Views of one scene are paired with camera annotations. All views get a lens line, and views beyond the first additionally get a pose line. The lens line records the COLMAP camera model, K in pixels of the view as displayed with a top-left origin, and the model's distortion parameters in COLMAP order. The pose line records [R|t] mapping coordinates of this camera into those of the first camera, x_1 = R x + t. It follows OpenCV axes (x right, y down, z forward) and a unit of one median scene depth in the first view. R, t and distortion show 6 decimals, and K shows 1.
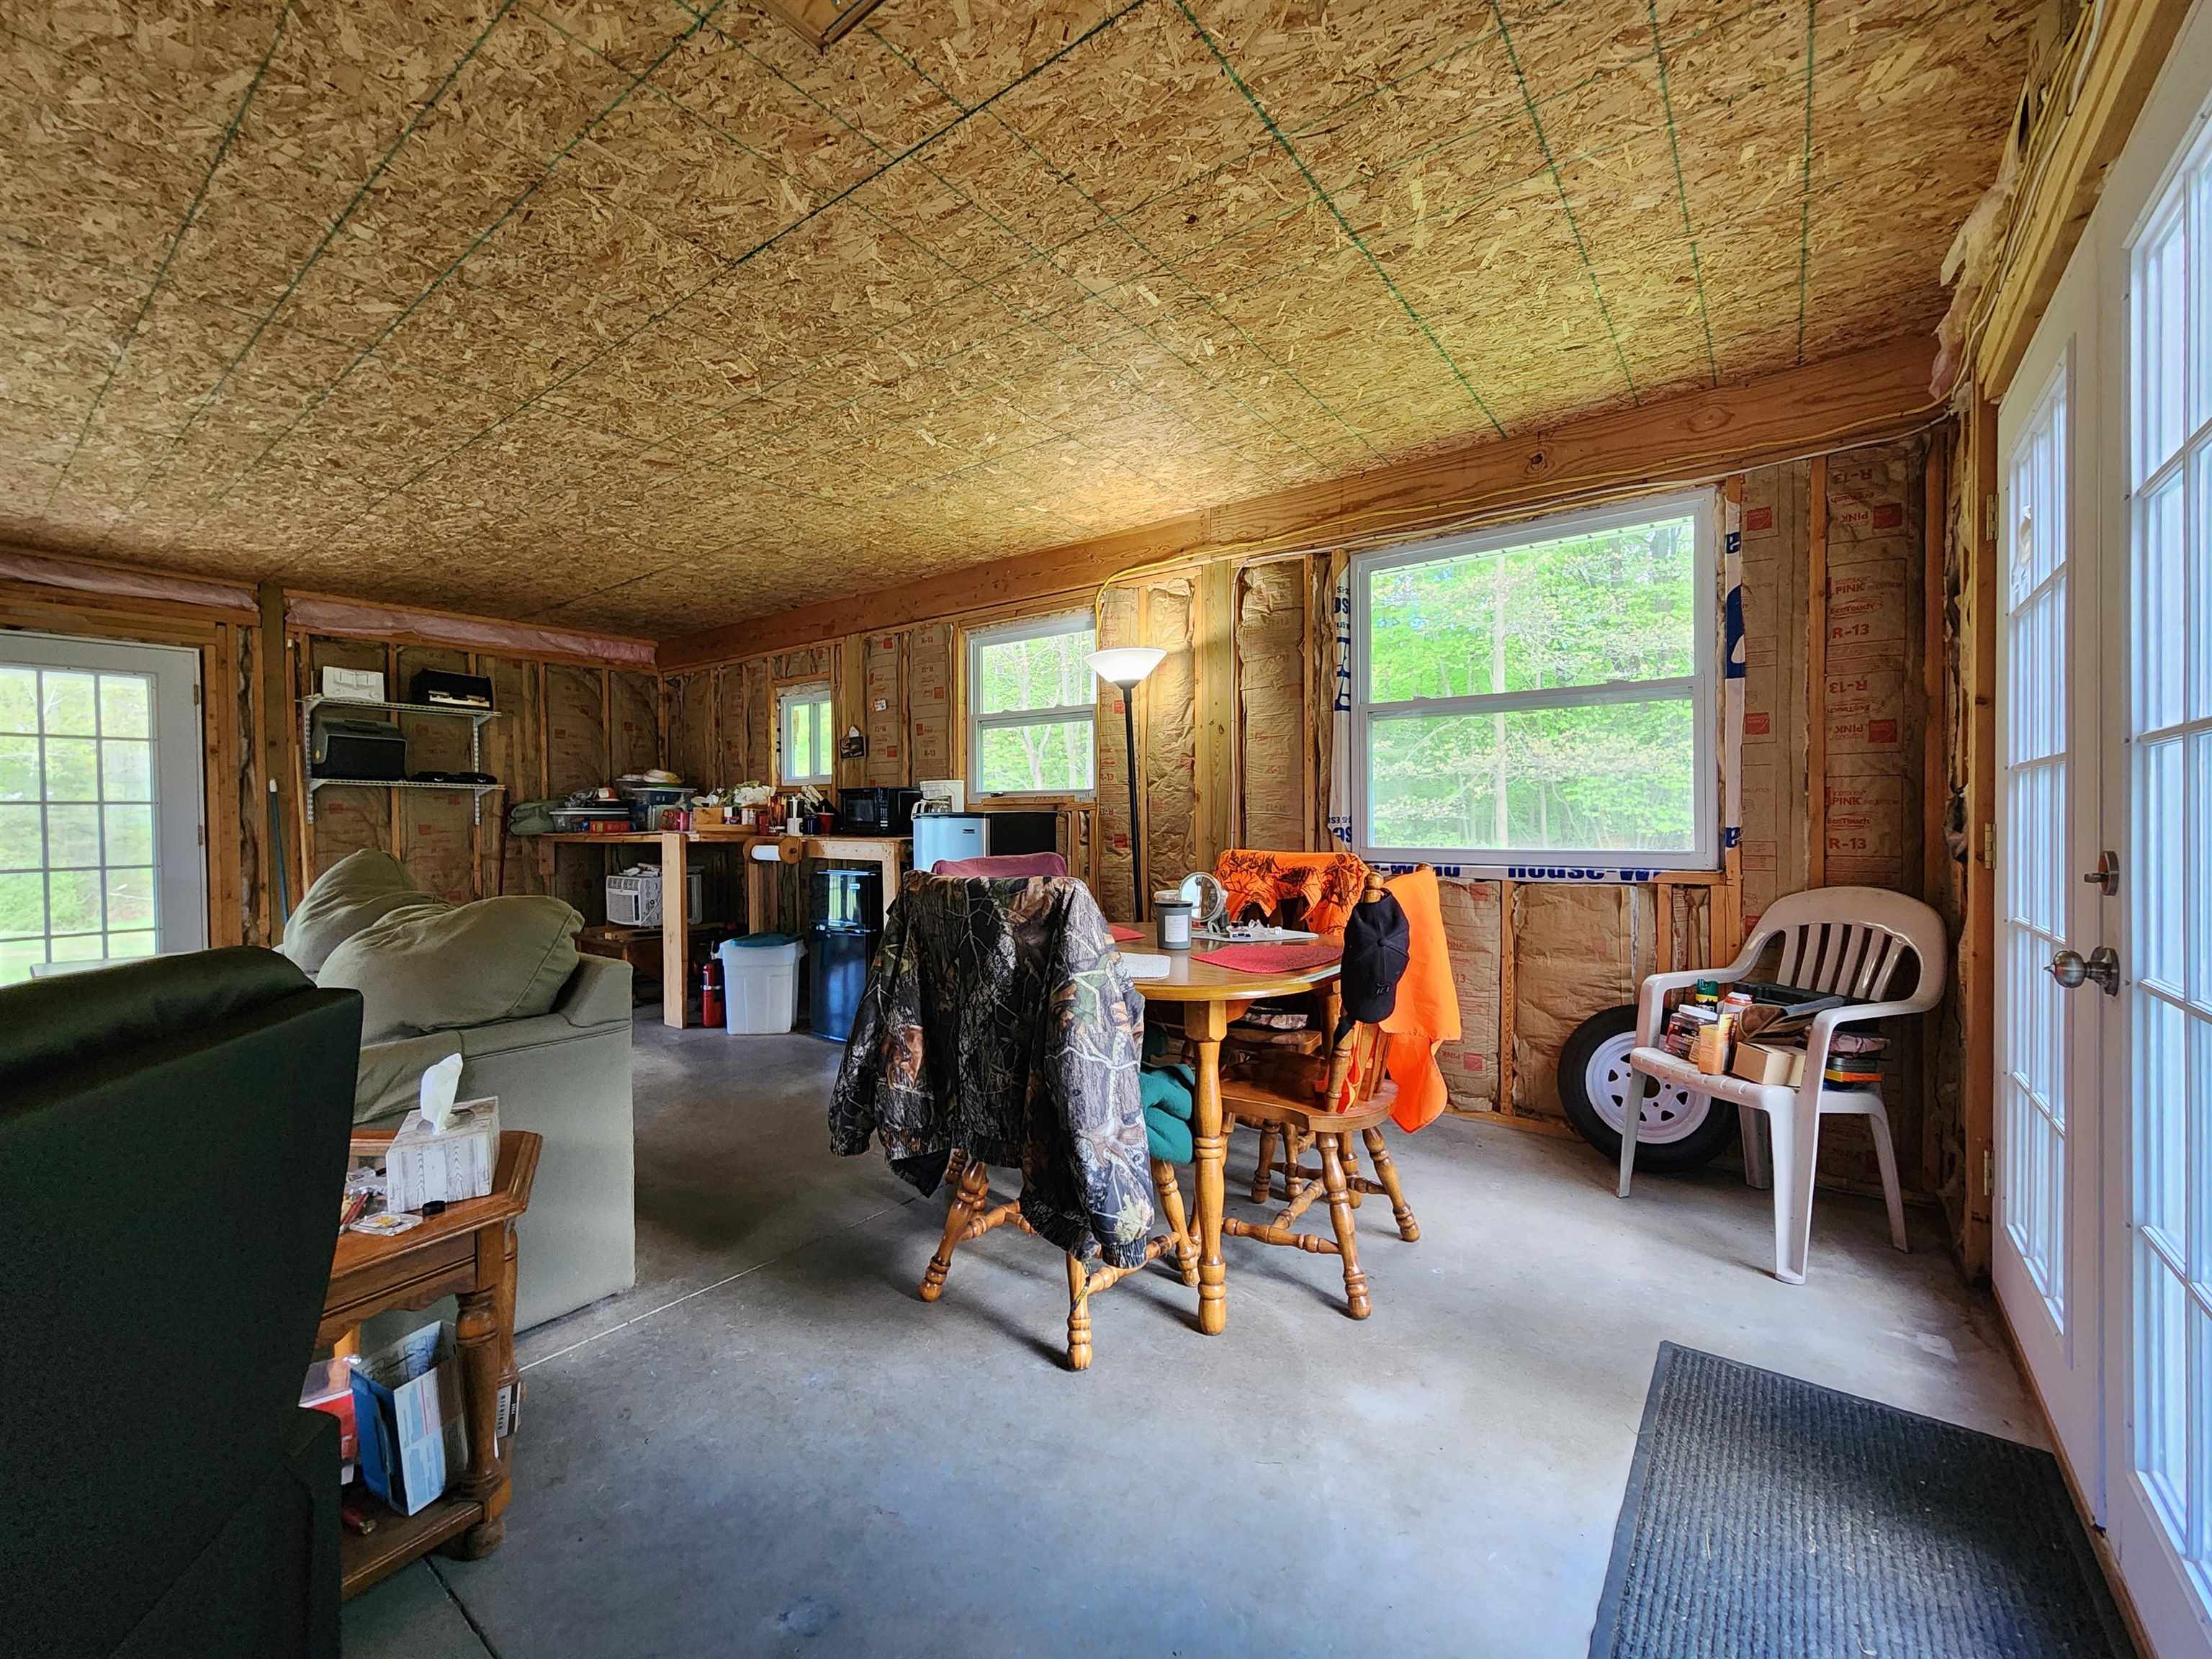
lens RADIAL K [[900.7, 0, 1109.1], [0, 900.7, 825.3], [0, 0, 1]] dist [0.001040, 0.000071]
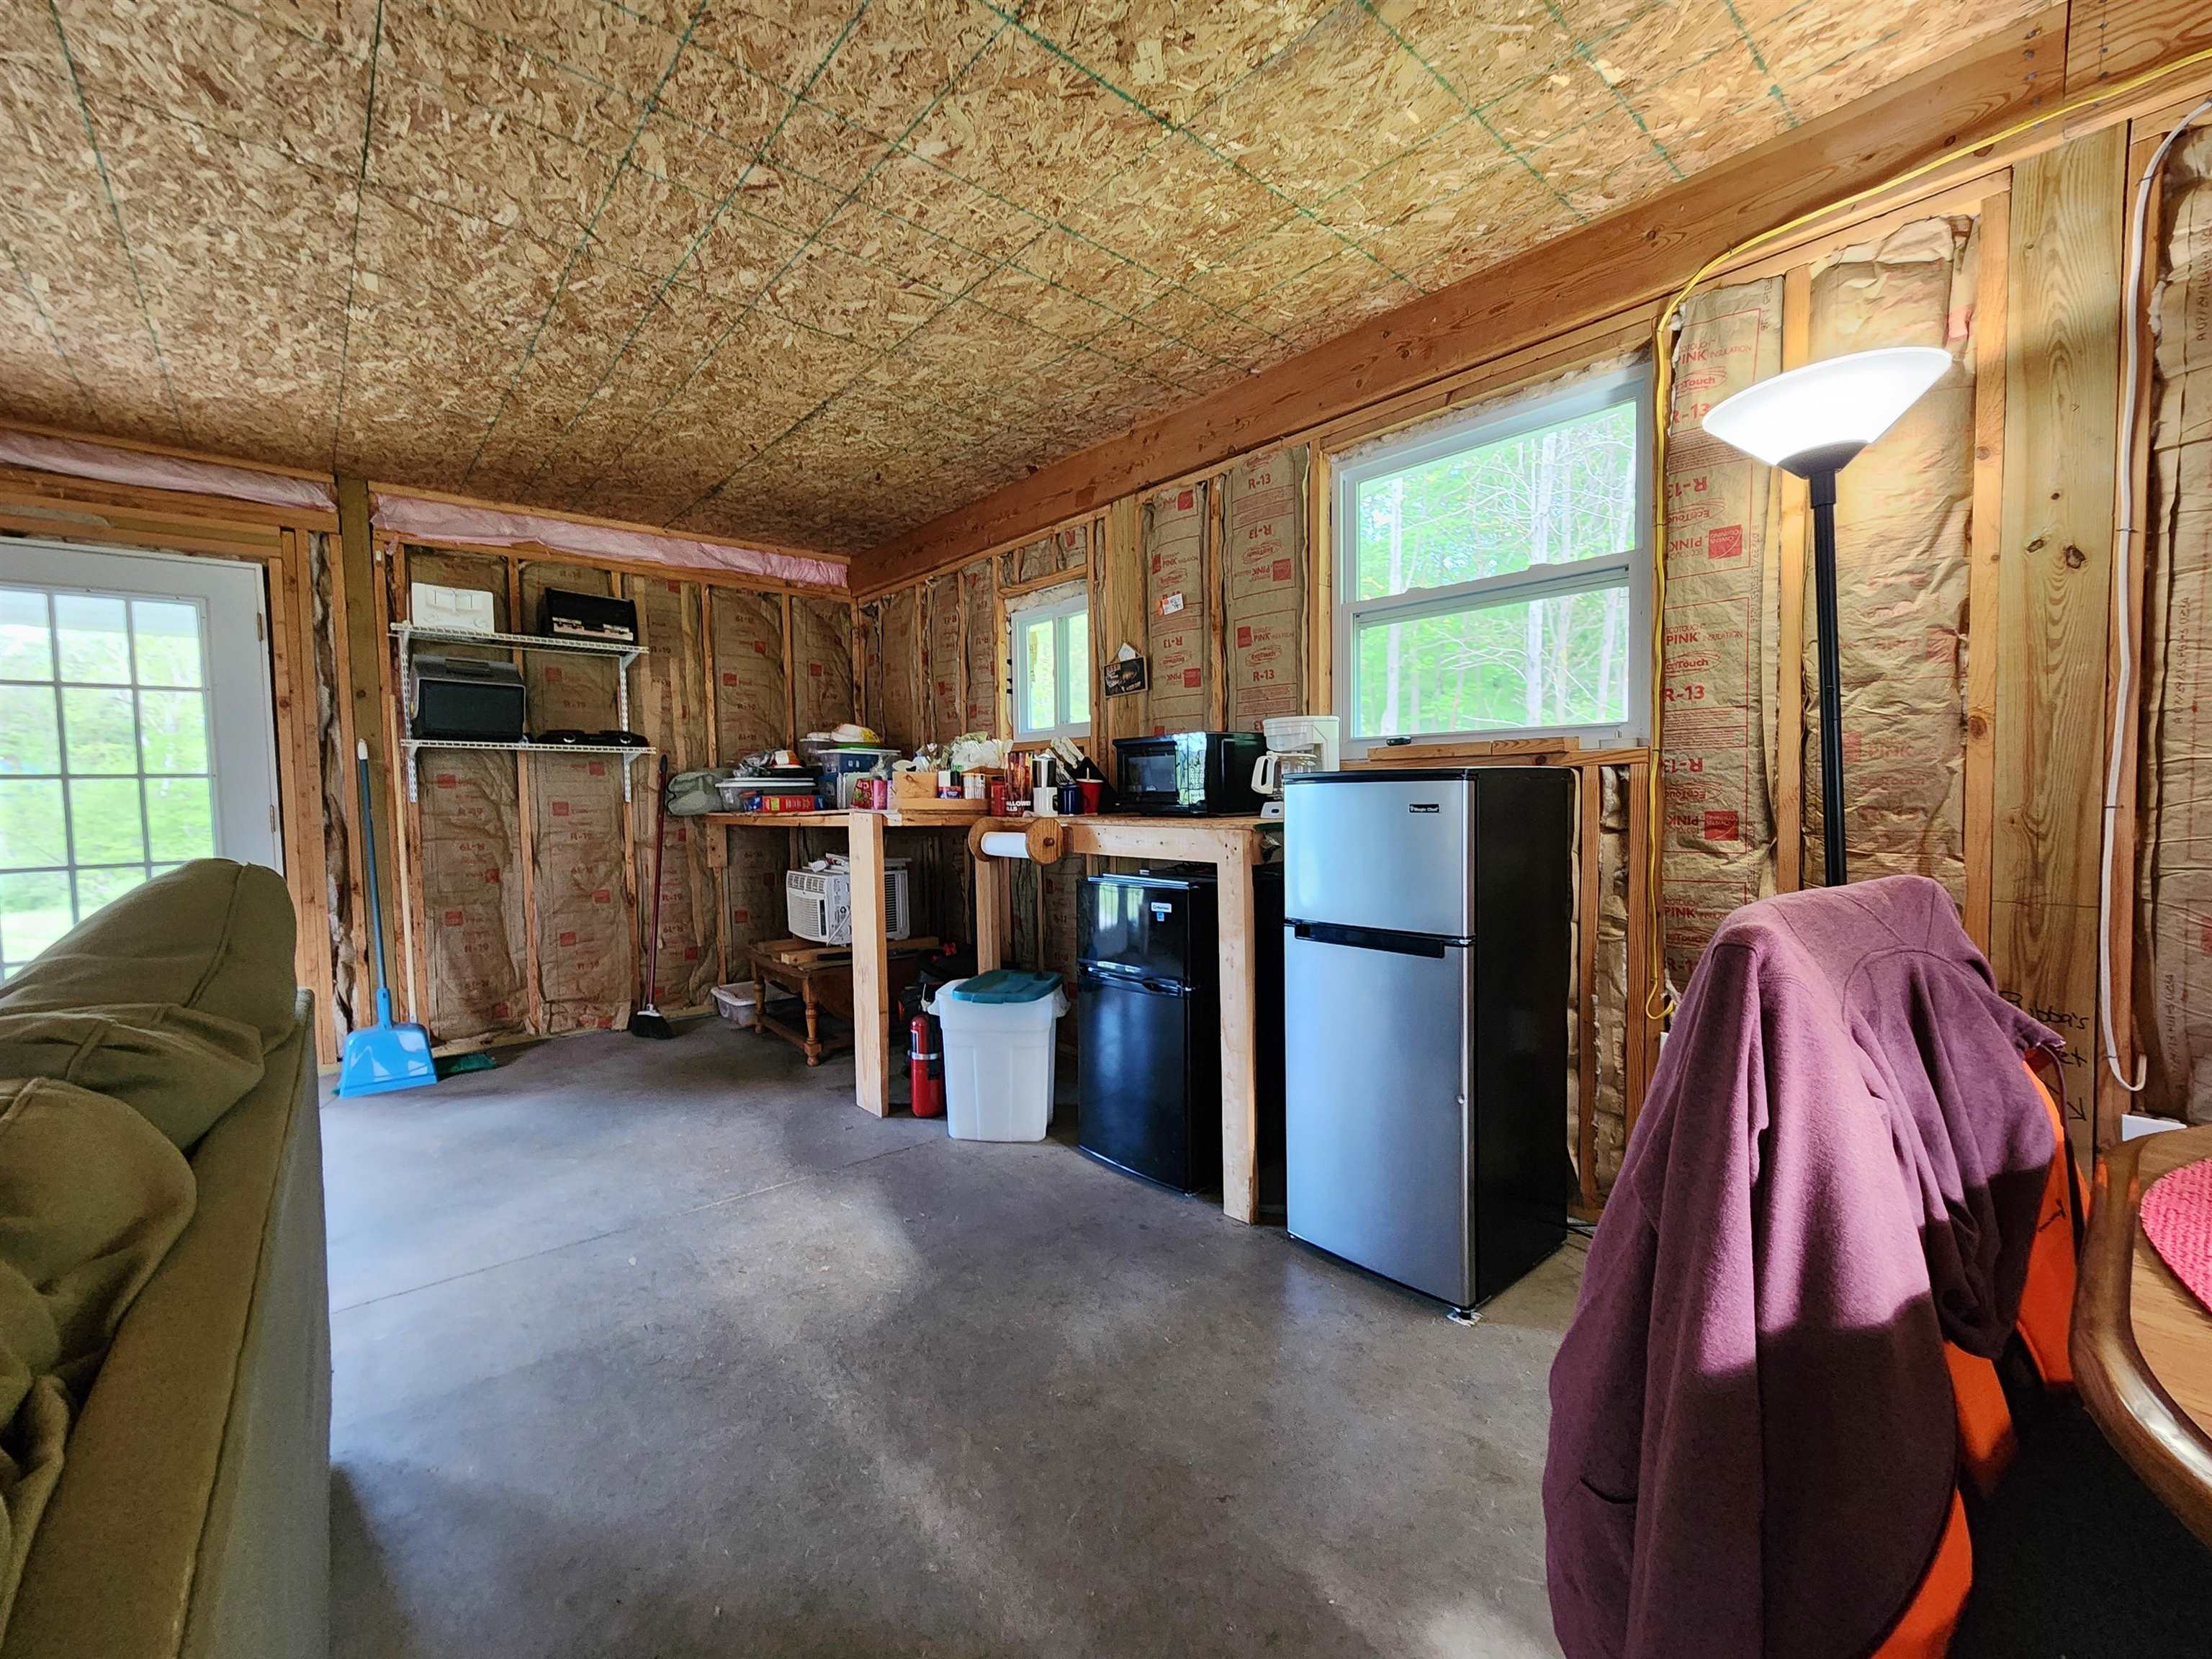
lens RADIAL K [[913.3, 0, 1117.2], [0, 913.3, 828.9], [0, 0, 1]] dist [0.006829, 0.000099]
pose [[0.979265, -0.000956, -0.202582, -0.168407], [0.007666, 0.999447, 0.032342, 0.000531], [0.202439, -0.033224, 0.978731, 0.382409]]
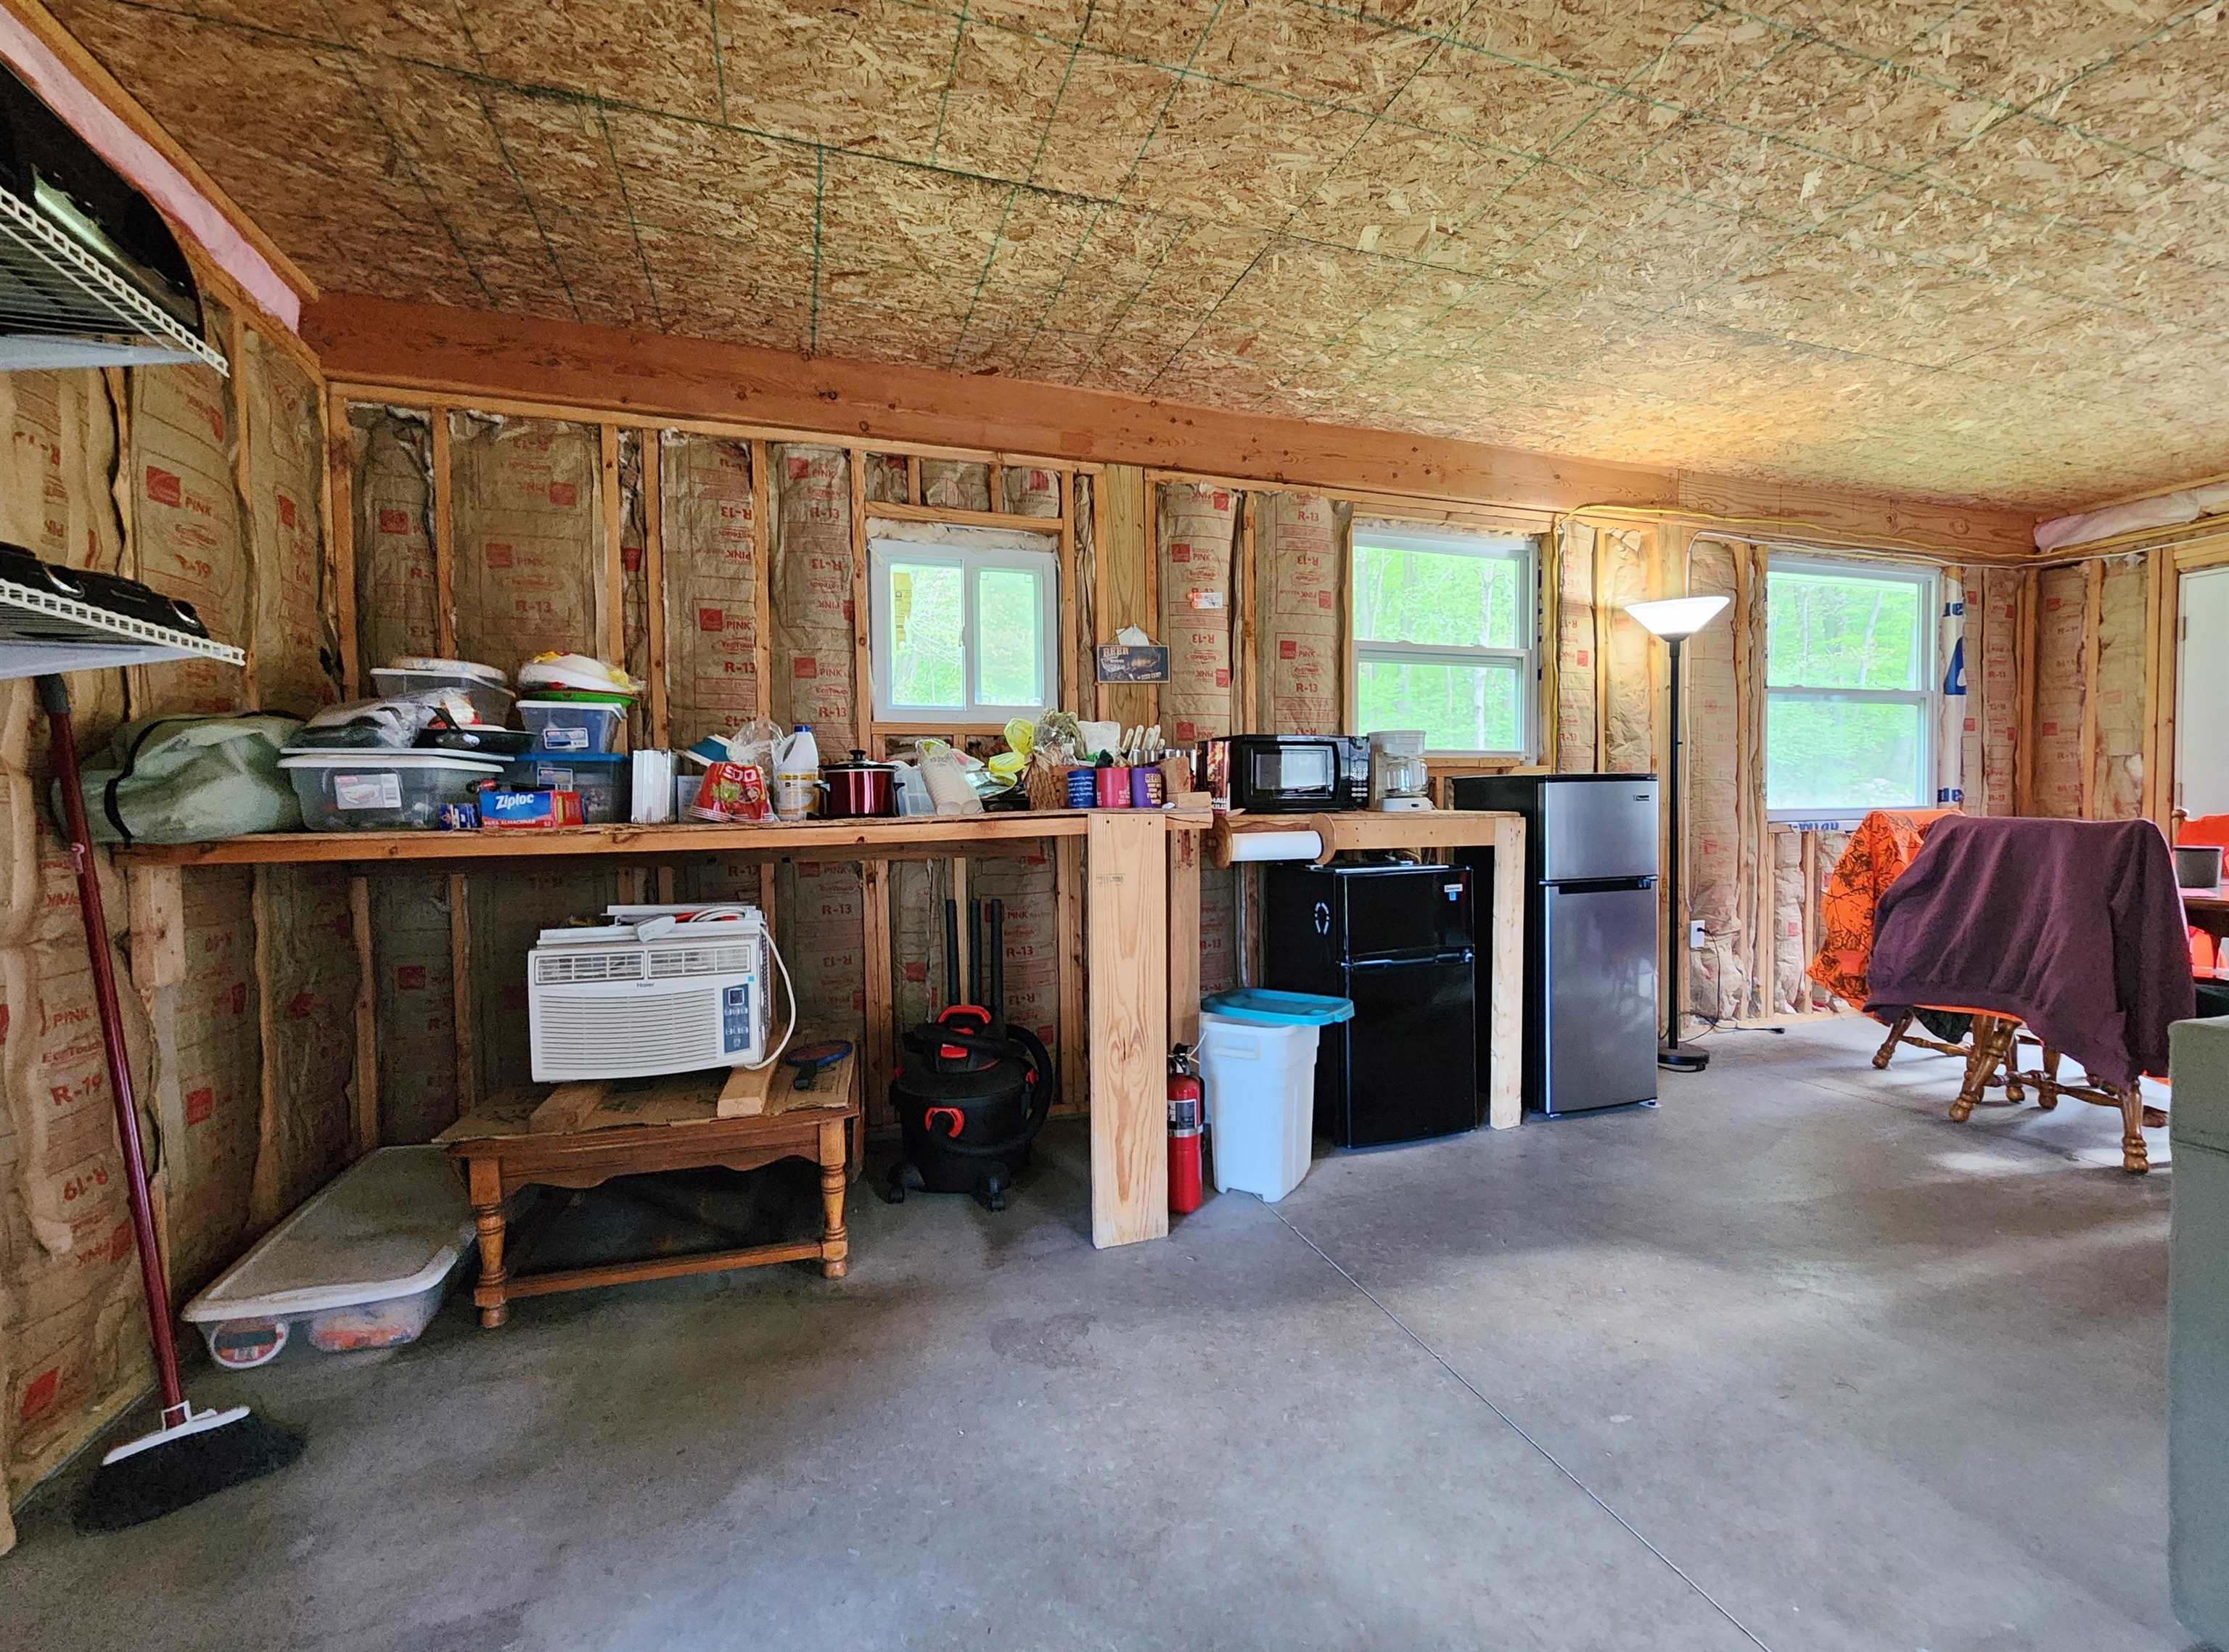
lens RADIAL K [[930.1, 0, 1114.5], [0, 930.1, 826.0], [0, 0, 1]] dist [-0.000047, 0.000235]
pose [[0.568541, -0.025778, 0.822251, -0.831396], [0.017295, 0.999663, 0.019381, 0.006030], [-0.822473, 0.003202, 0.568795, 0.712539]]
